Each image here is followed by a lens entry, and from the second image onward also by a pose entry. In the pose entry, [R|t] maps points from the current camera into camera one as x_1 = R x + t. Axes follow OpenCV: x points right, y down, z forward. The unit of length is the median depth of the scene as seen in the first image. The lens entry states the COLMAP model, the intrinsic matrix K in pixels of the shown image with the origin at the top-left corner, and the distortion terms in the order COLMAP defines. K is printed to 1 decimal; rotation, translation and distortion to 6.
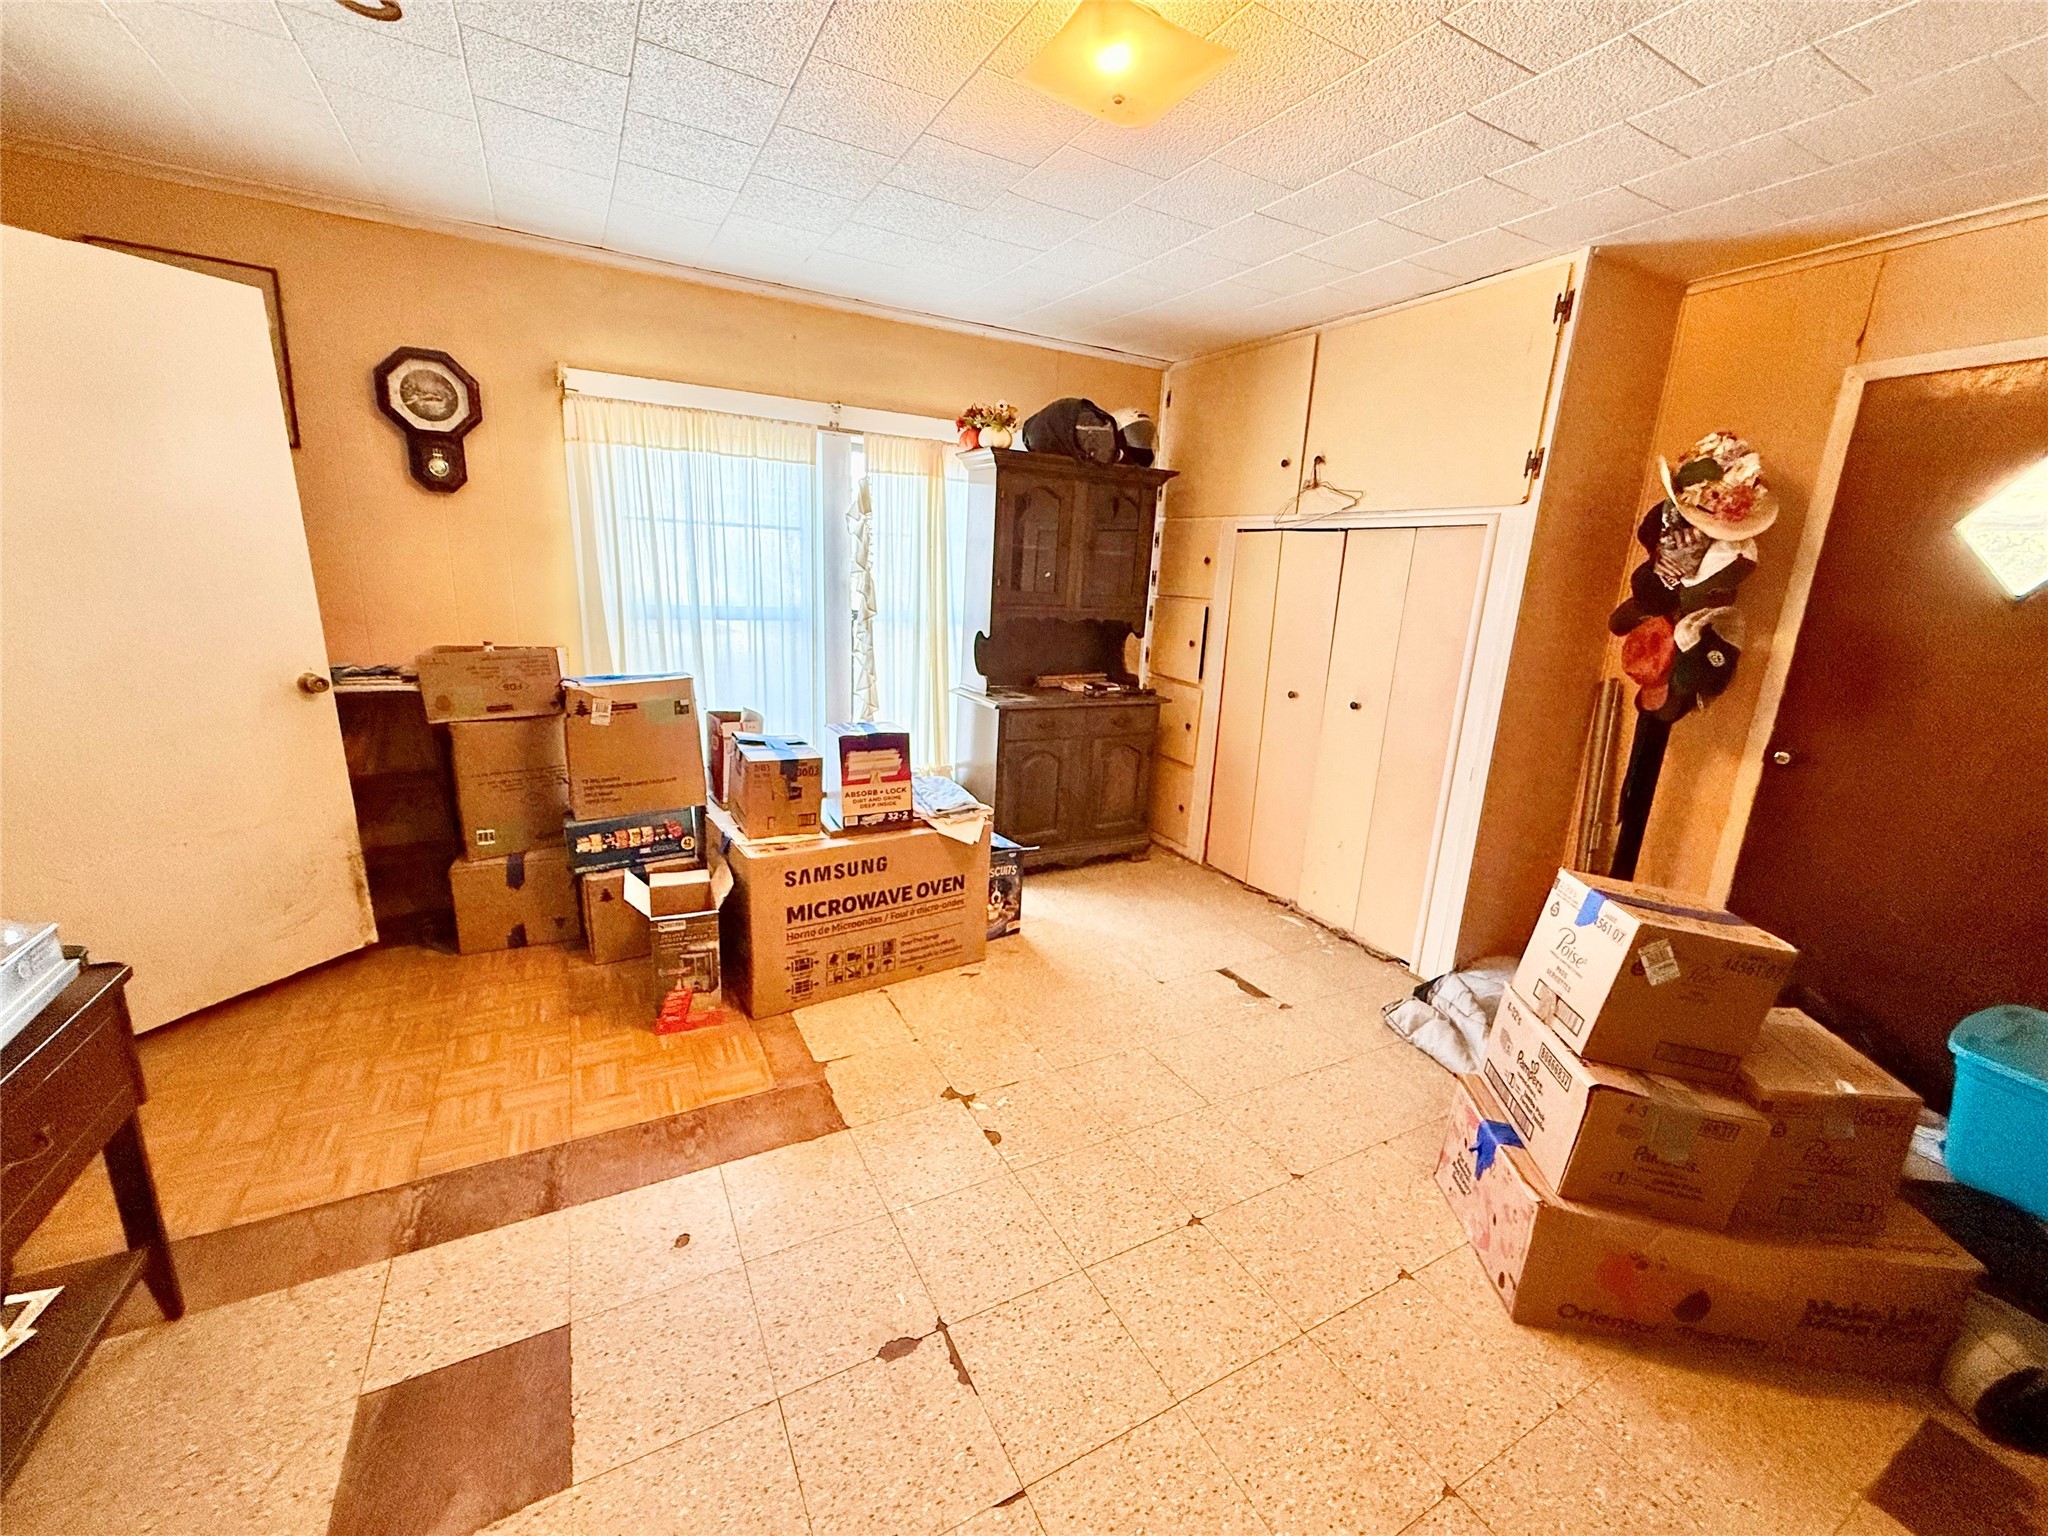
lens RADIAL K [[807.3, 0, 1019.9], [0, 807.3, 772.2], [0, 0, 1]] dist [-0.003708, 0.000645]
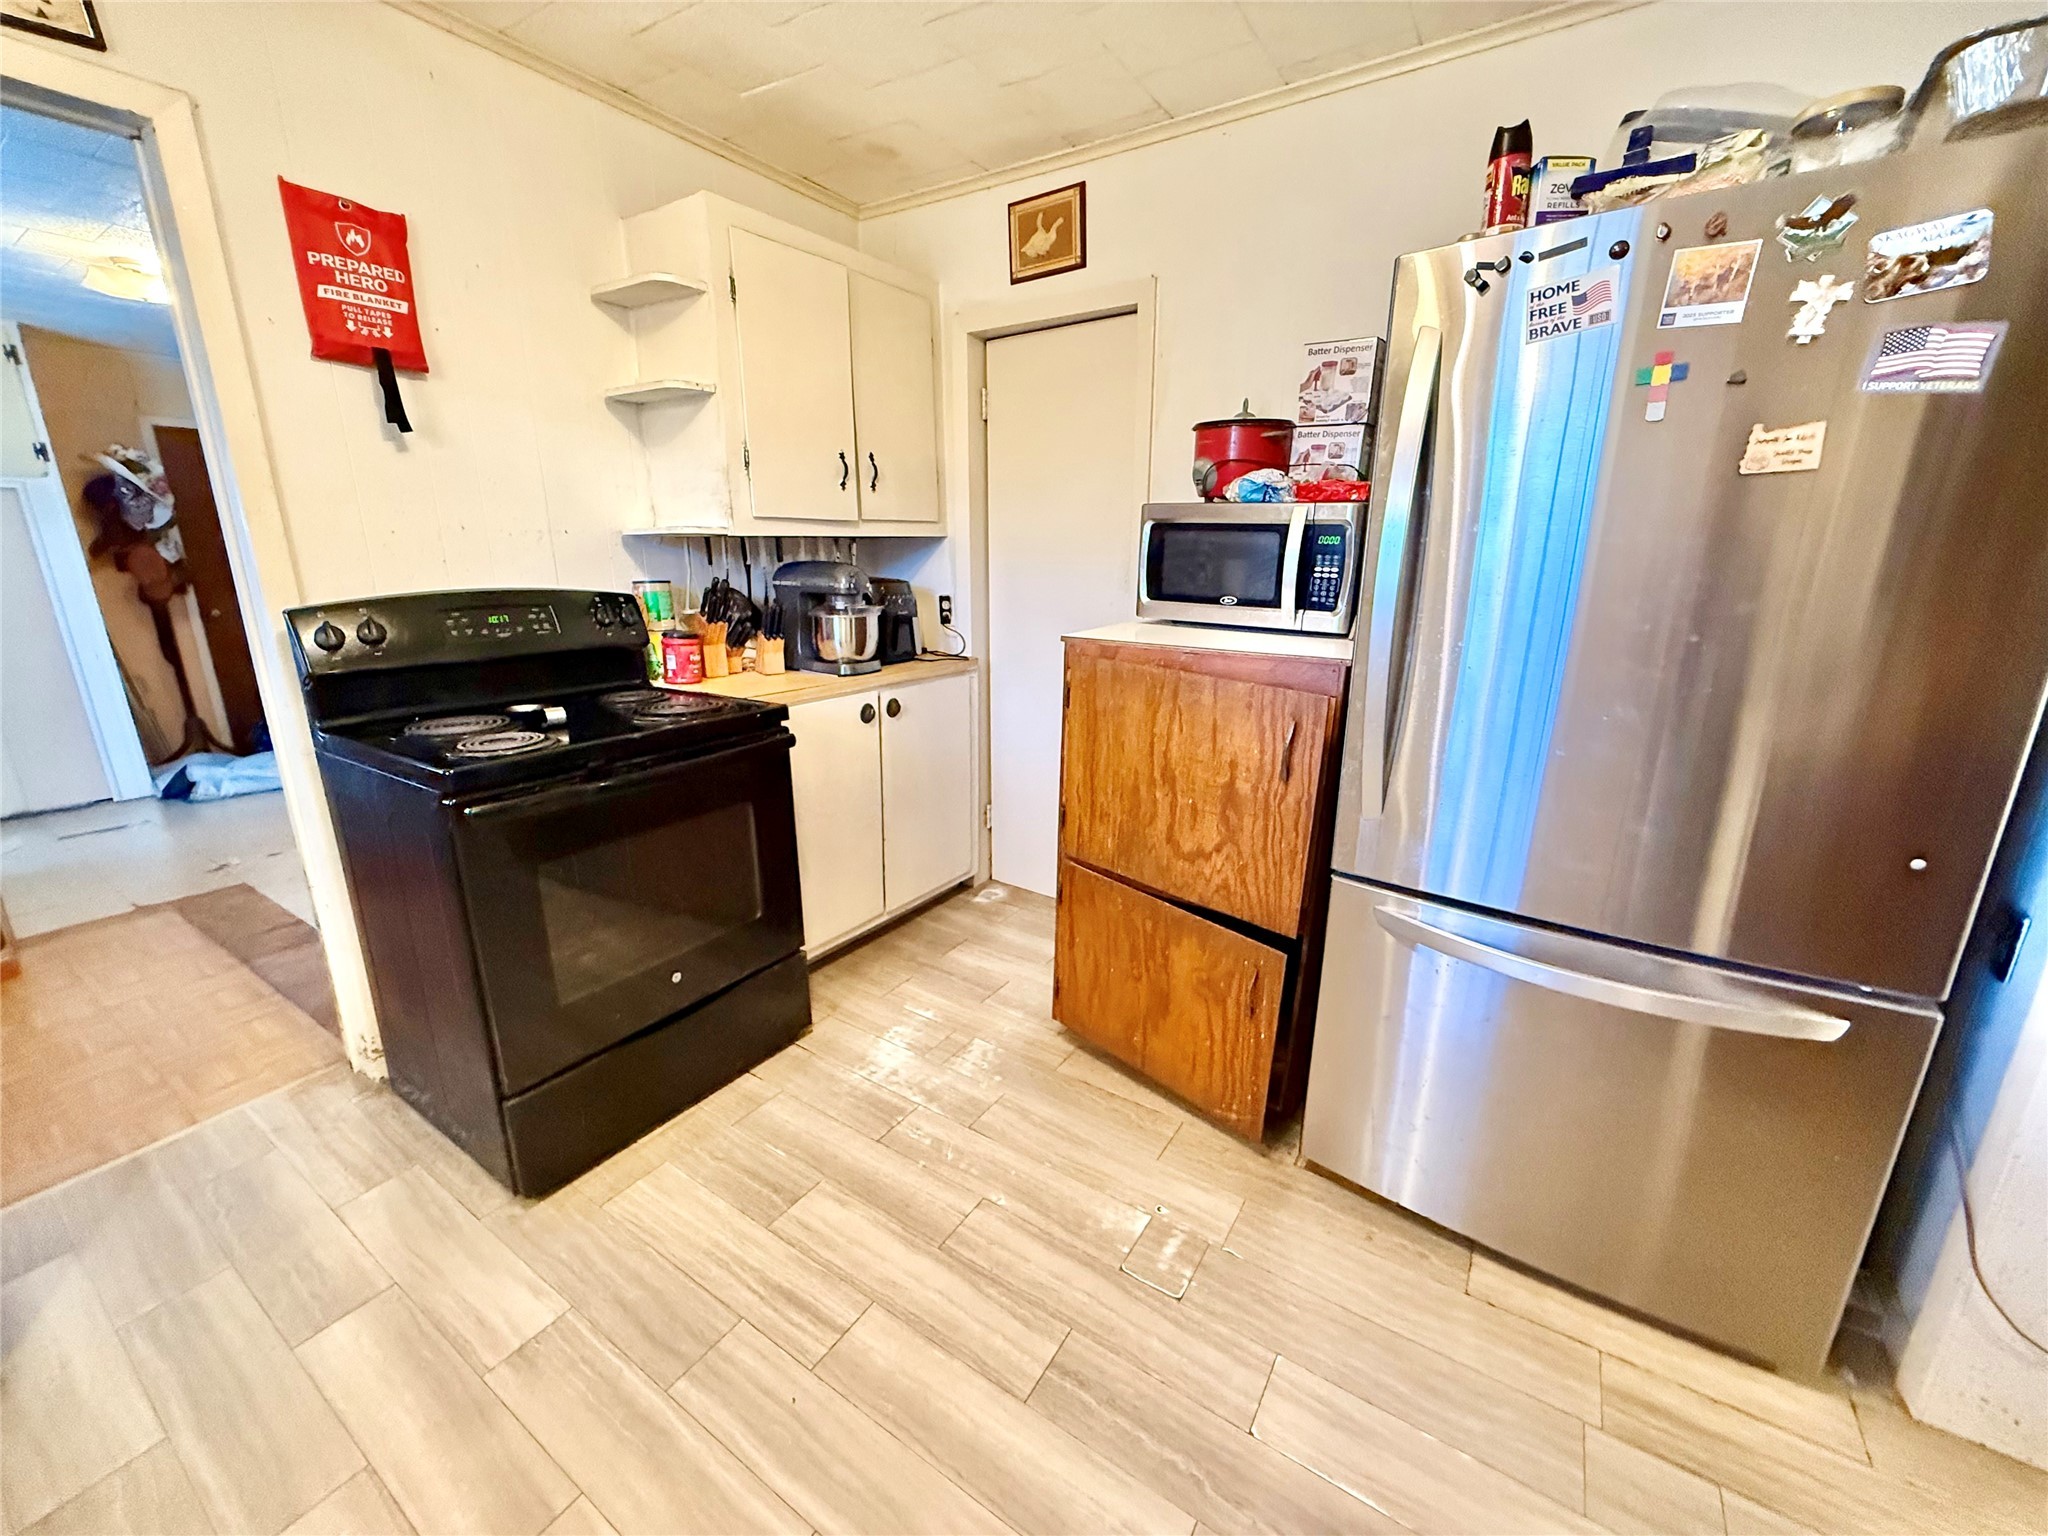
lens RADIAL K [[807.3, 0, 1027.5], [0, 807.3, 768.5], [0, 0, 1]] dist [-0.003708, 0.000645]
pose [[-0.479210, -0.270887, 0.834852, -1.864254], [0.186889, 0.897876, 0.398611, -0.094308], [-0.857573, 0.347043, -0.379645, 0.156472]]
